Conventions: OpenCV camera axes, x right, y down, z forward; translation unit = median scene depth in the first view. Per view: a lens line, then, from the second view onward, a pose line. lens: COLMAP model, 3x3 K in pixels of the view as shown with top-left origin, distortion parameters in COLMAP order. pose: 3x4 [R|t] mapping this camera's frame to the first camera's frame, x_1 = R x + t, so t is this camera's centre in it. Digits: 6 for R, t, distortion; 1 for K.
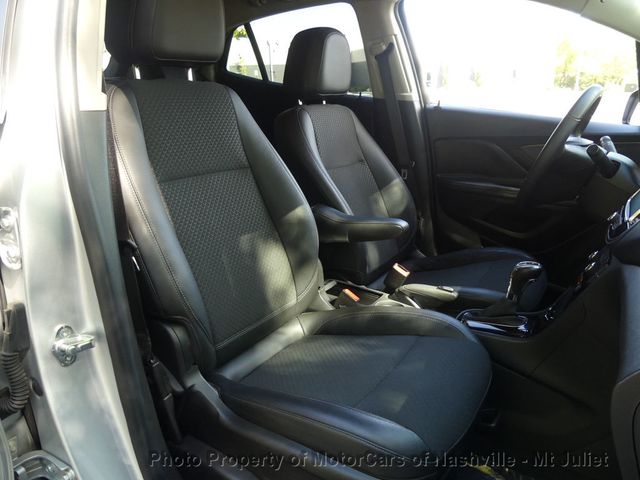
lens RADIAL K [[485.3, 0, 320.0], [0, 485.3, 240.0], [0, 0, 1]] dist [-0.029305, 0.002262]
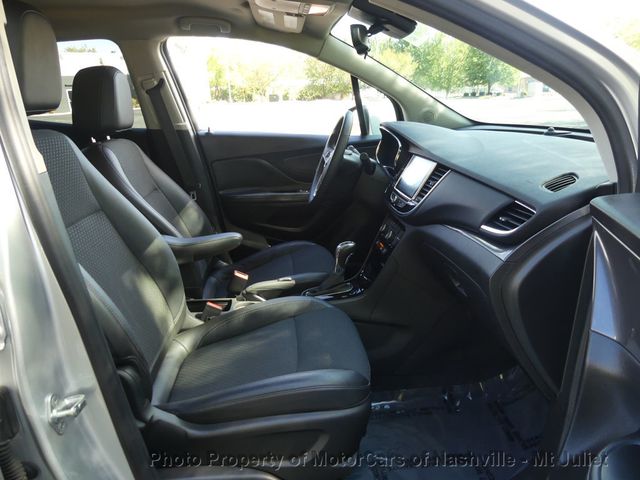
lens RADIAL K [[486.7, 0, 322.2], [0, 486.7, 232.2], [0, 0, 1]] dist [-0.001428, -0.000120]
pose [[0.797673, -0.192005, 0.571710, -0.264815], [0.219340, 0.975410, 0.021553, -0.017350], [-0.561790, 0.108206, 0.820173, -0.061686]]
